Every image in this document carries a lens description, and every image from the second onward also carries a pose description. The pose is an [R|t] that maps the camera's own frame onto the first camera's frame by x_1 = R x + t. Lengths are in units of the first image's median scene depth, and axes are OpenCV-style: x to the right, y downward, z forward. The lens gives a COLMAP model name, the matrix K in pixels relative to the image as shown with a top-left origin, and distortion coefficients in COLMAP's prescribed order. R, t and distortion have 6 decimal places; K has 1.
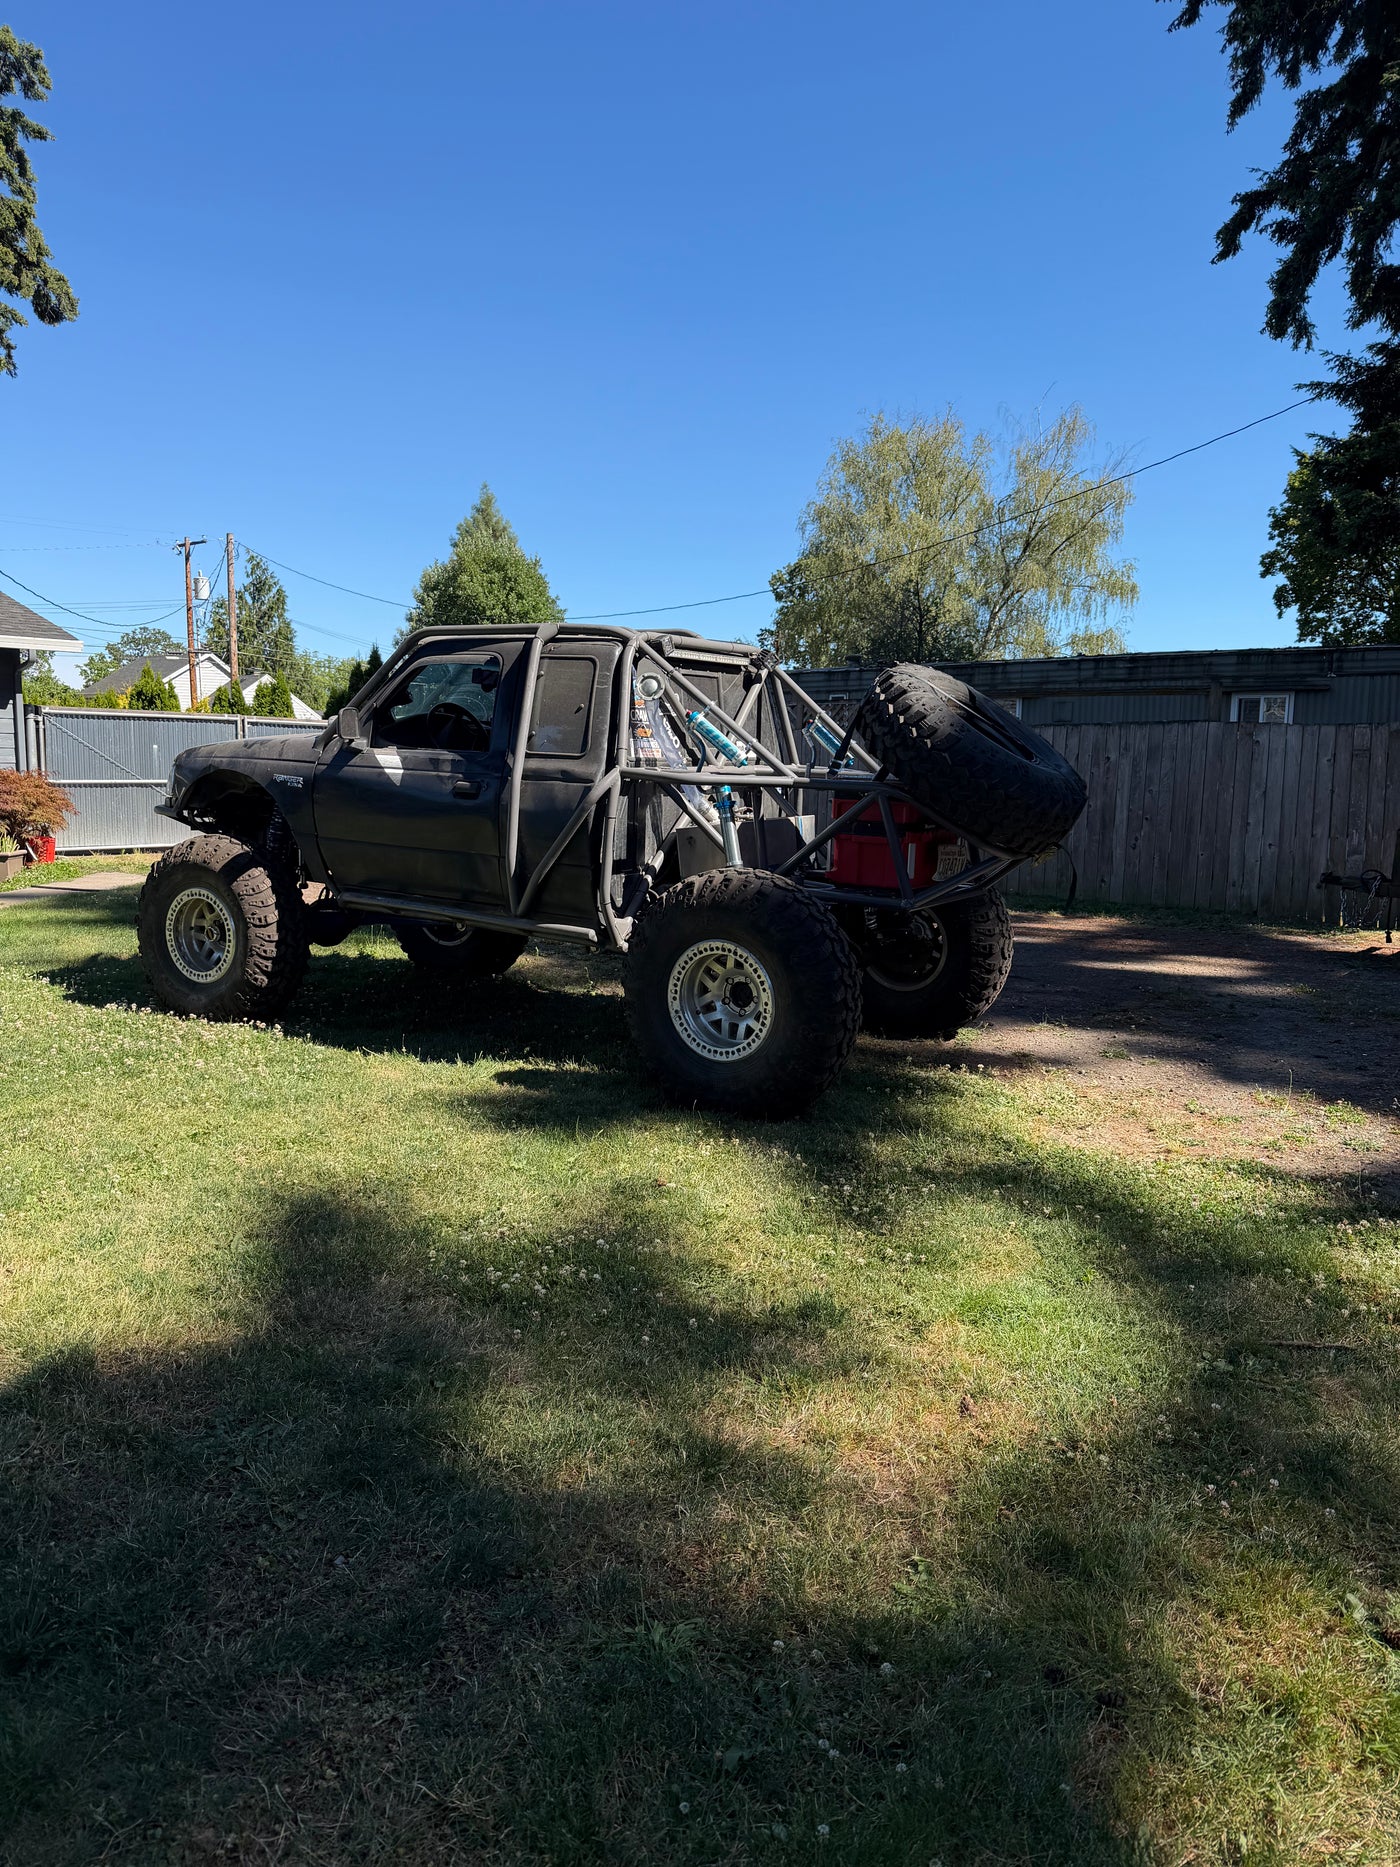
lens RADIAL K [[1425.0, 0, 700.0], [0, 1425.0, 933.5], [0, 0, 1]] dist [0.068760, -0.098704]
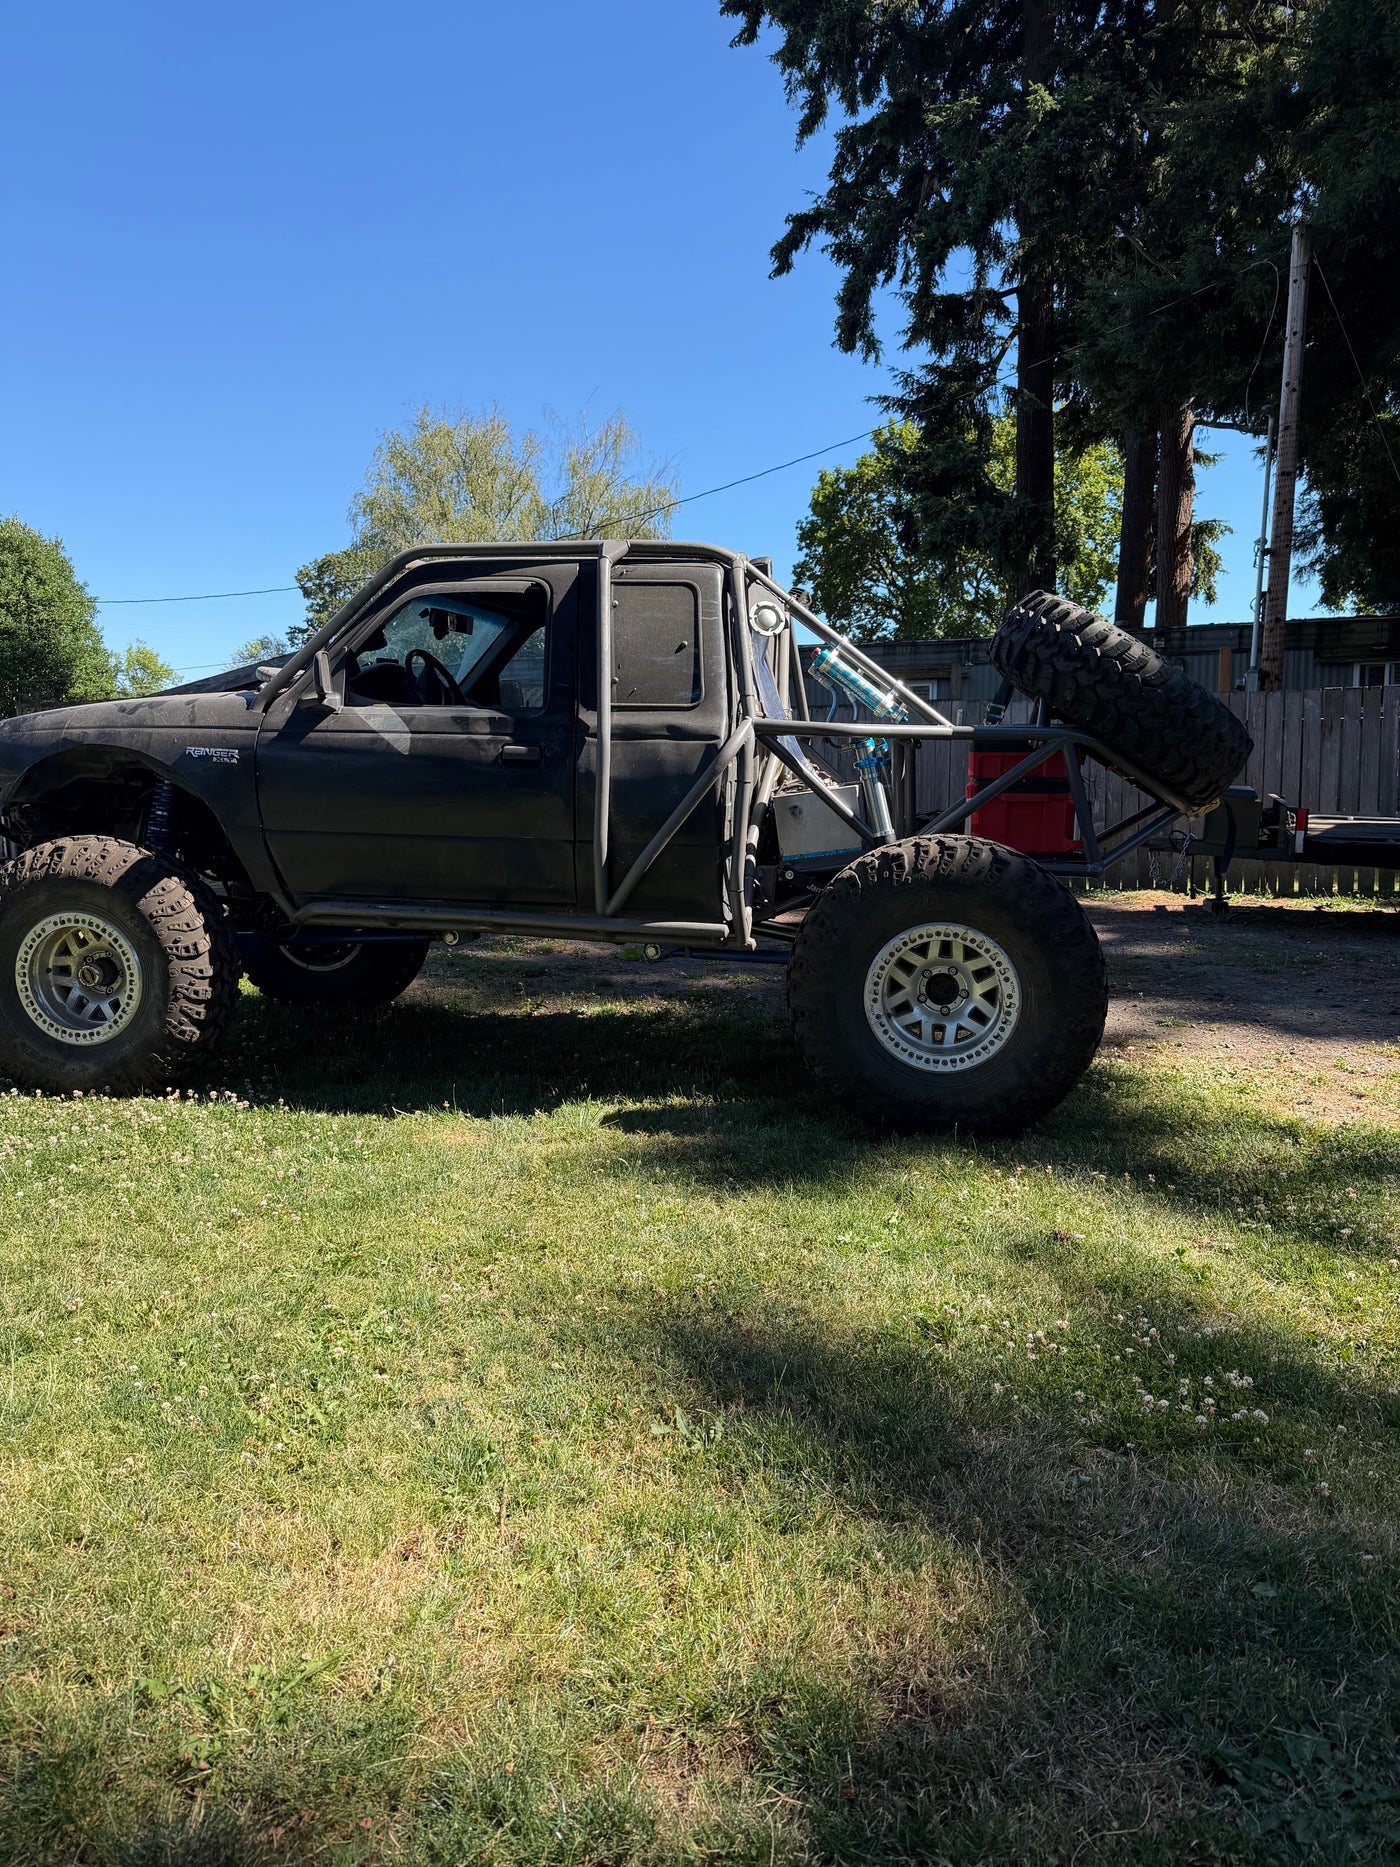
lens RADIAL K [[1384.6, 0, 700.0], [0, 1384.6, 933.5], [0, 0, 1]] dist [0.125676, -0.268977]
pose [[0.928774, -0.069726, 0.364030, -0.318980], [0.071690, 0.997394, 0.008131, -0.004573], [-0.363648, 0.018546, 0.931352, 0.248099]]
